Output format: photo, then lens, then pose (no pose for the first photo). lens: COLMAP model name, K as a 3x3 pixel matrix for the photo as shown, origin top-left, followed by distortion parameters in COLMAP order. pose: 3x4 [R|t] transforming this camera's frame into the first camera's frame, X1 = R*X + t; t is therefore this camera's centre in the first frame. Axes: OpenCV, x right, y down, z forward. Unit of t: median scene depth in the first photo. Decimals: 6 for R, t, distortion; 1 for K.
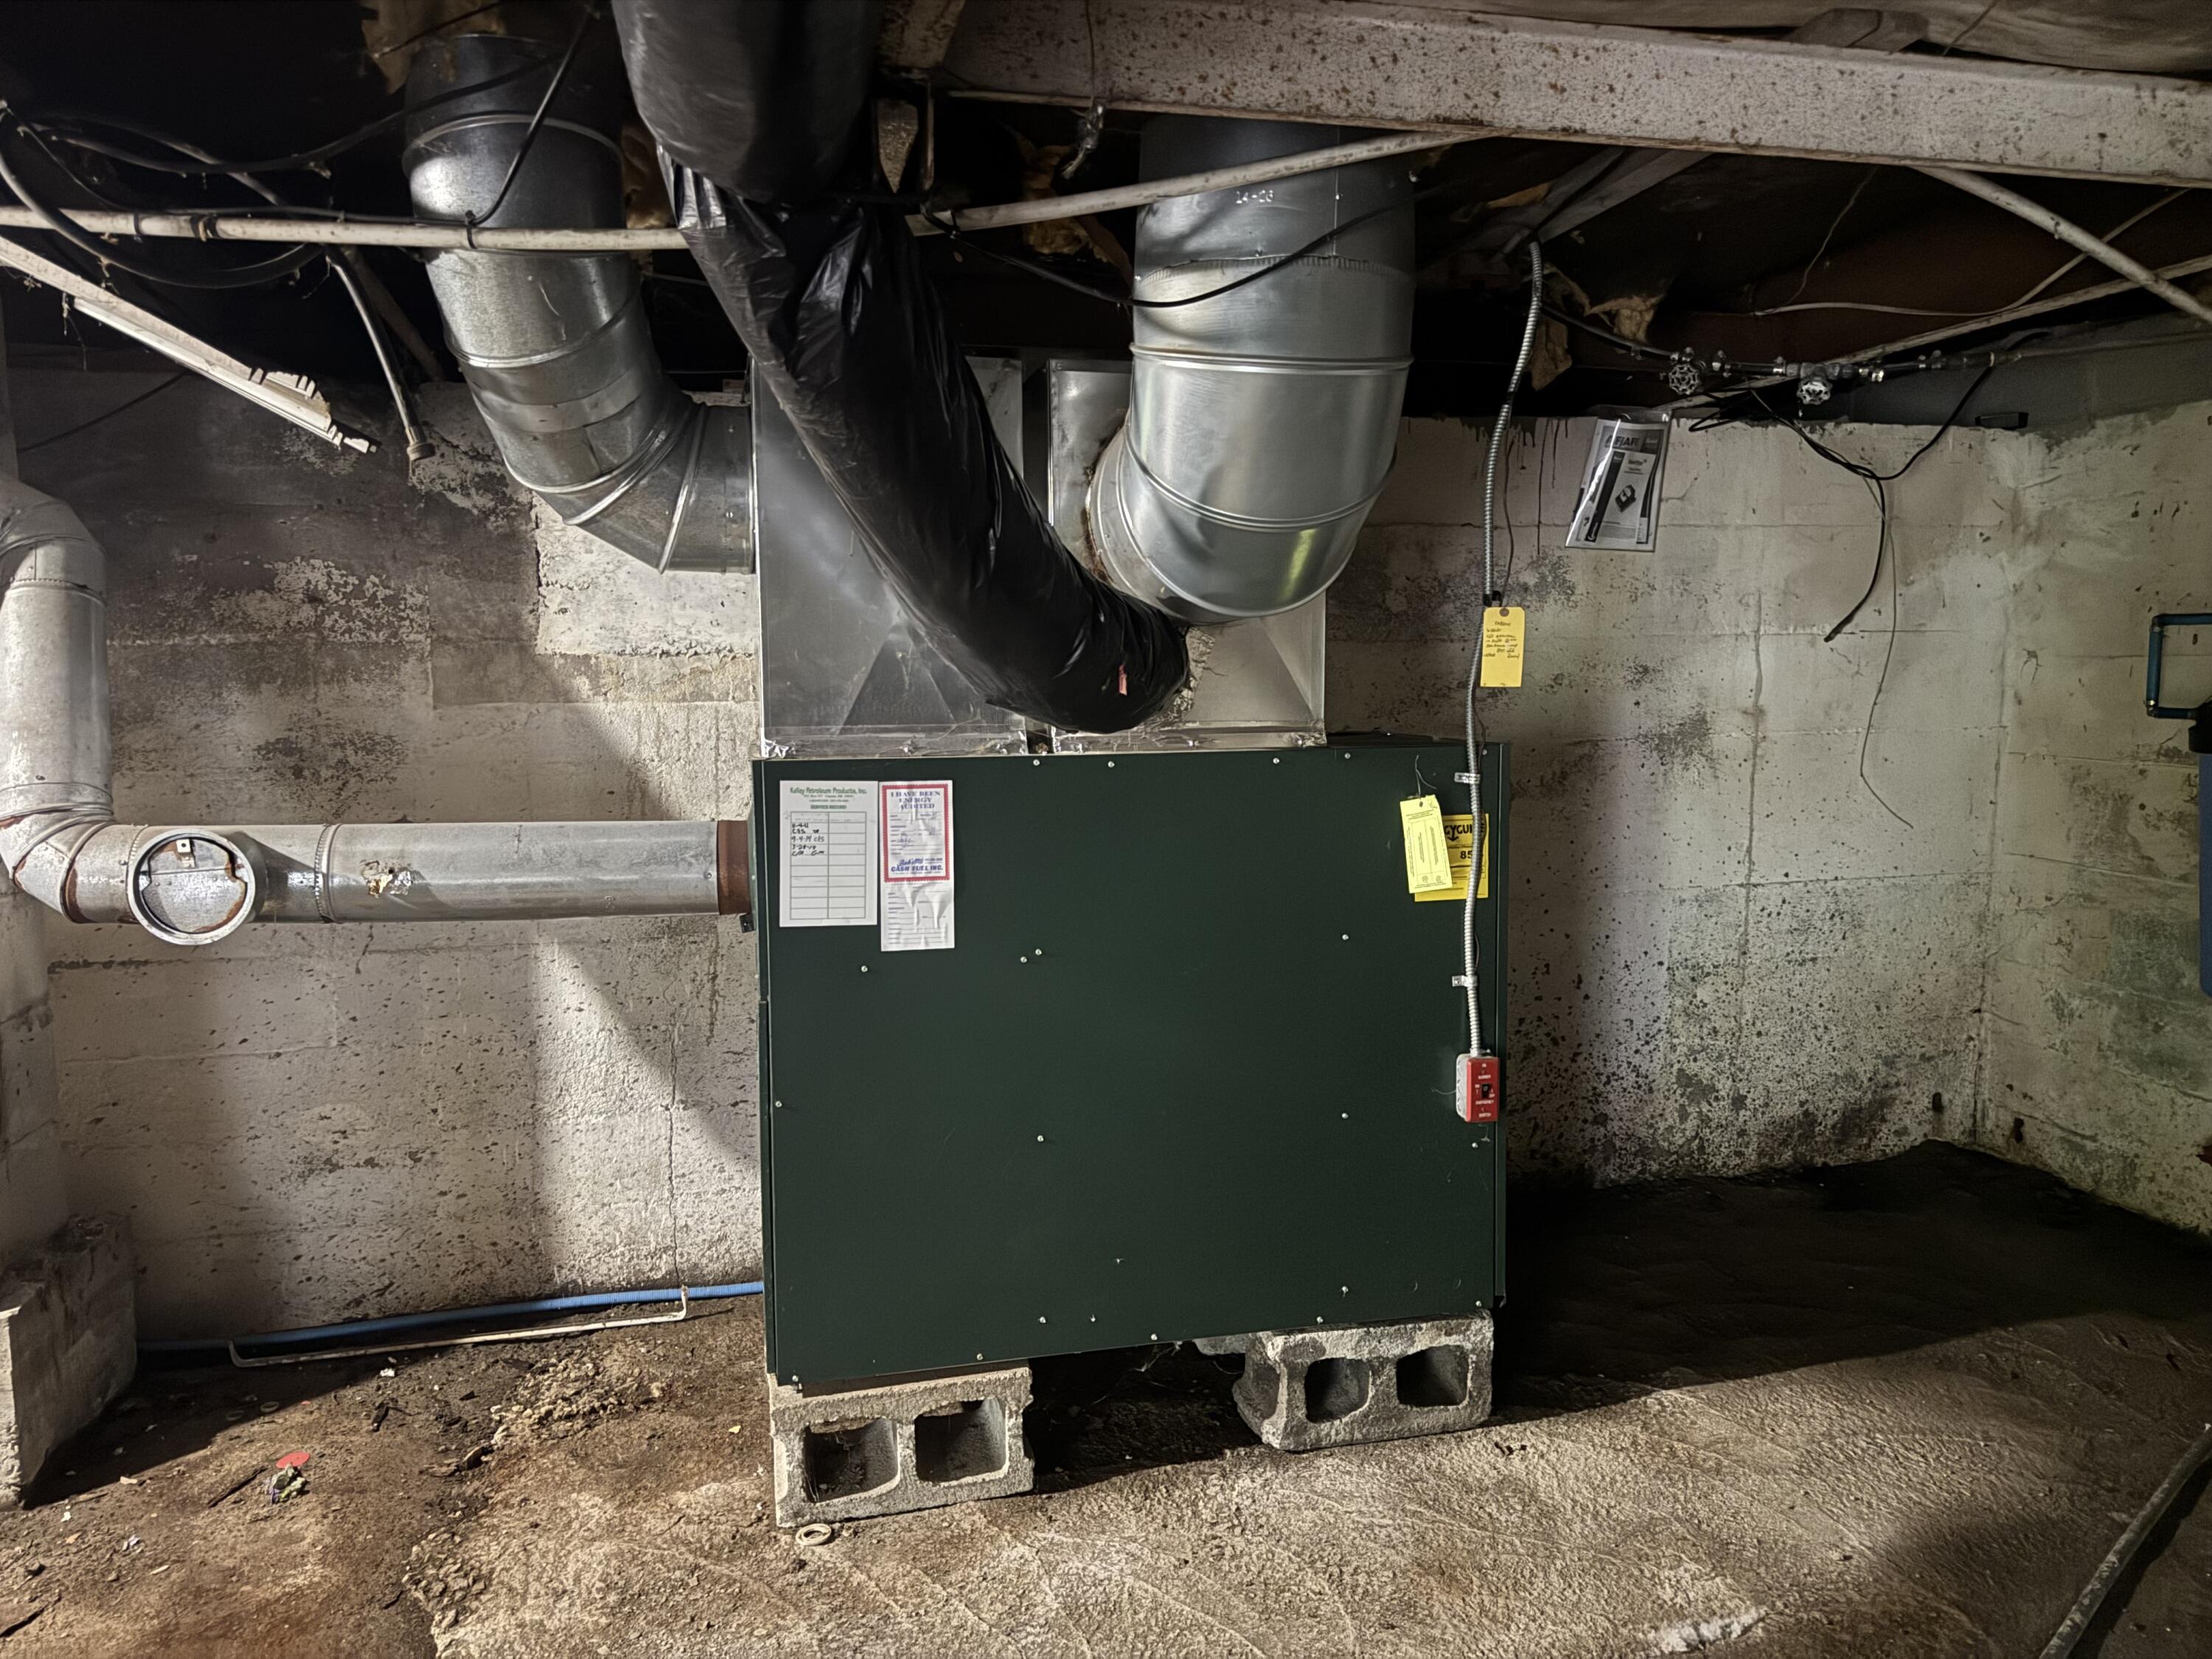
lens RADIAL K [[1531.8, 0, 1102.3], [0, 1531.8, 814.2], [0, 0, 1]] dist [0.034861, -0.056823]
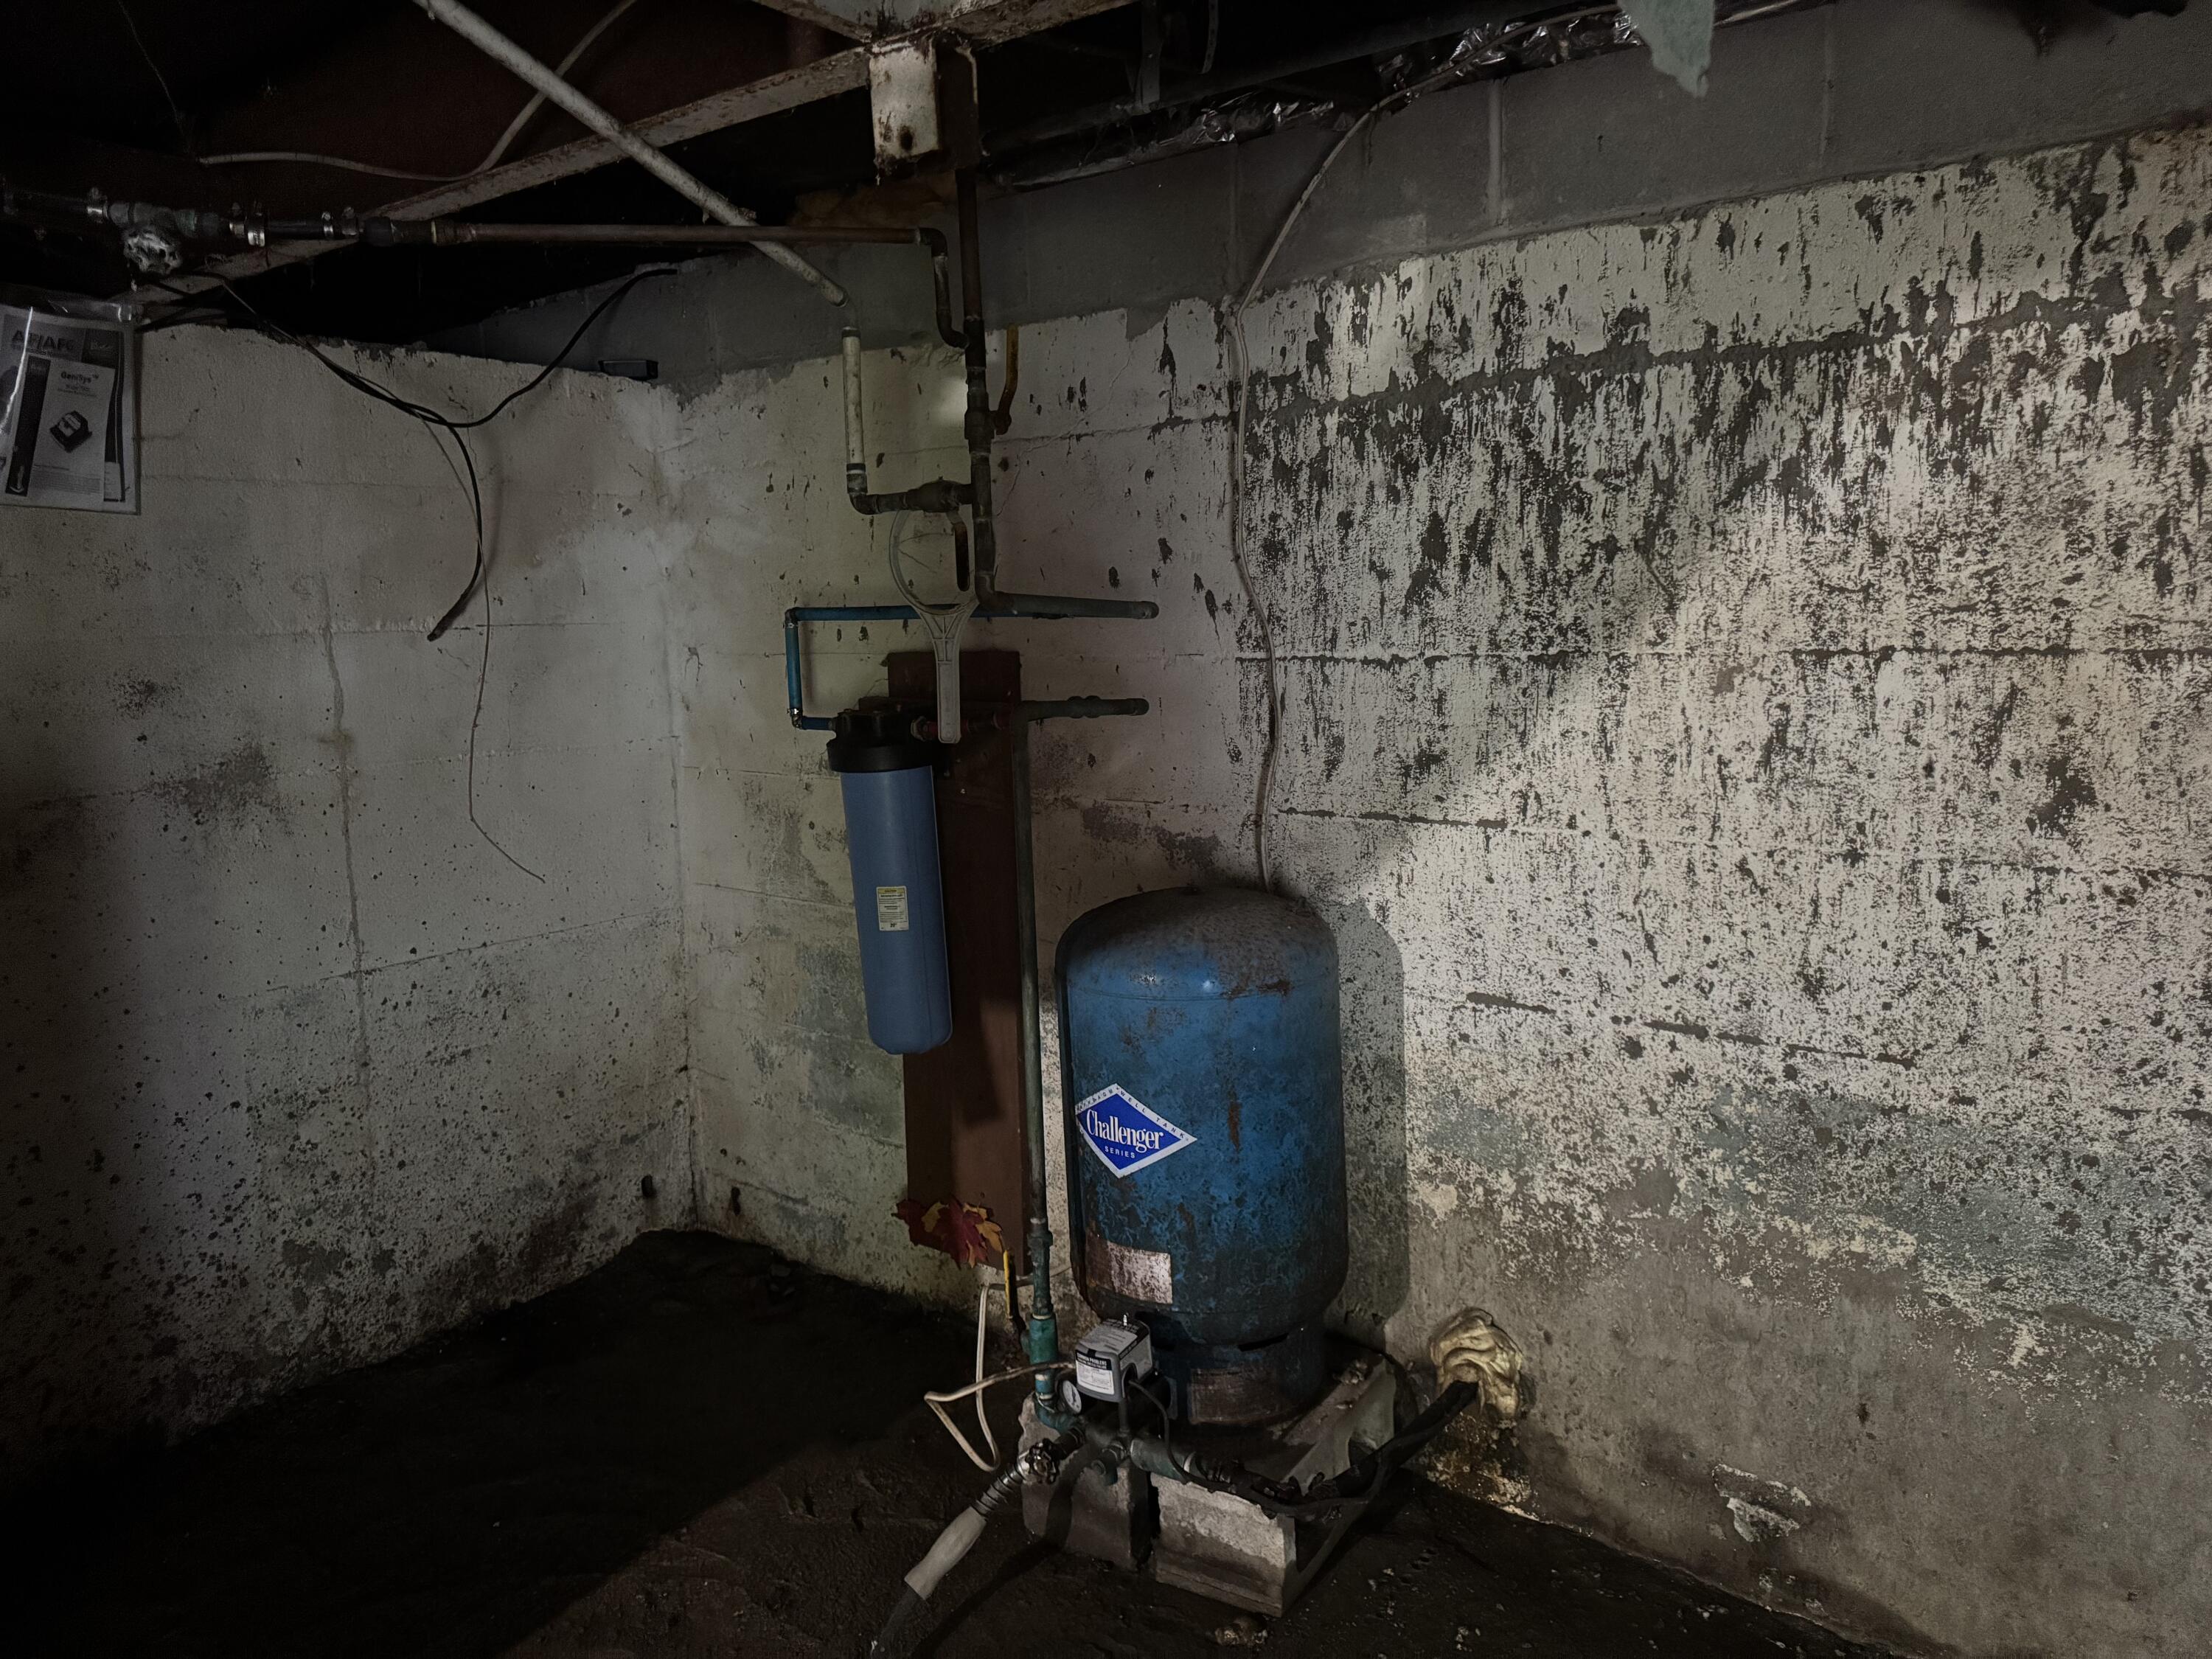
lens RADIAL K [[1545.3, 0, 1186.3], [0, 1545.3, 823.6], [0, 0, 1]] dist [0.000674, -0.056038]
pose [[0.734788, -0.094047, 0.671745, 0.226325], [0.076893, 0.995506, 0.055267, -0.035861], [-0.673924, 0.011043, 0.738718, 0.192408]]
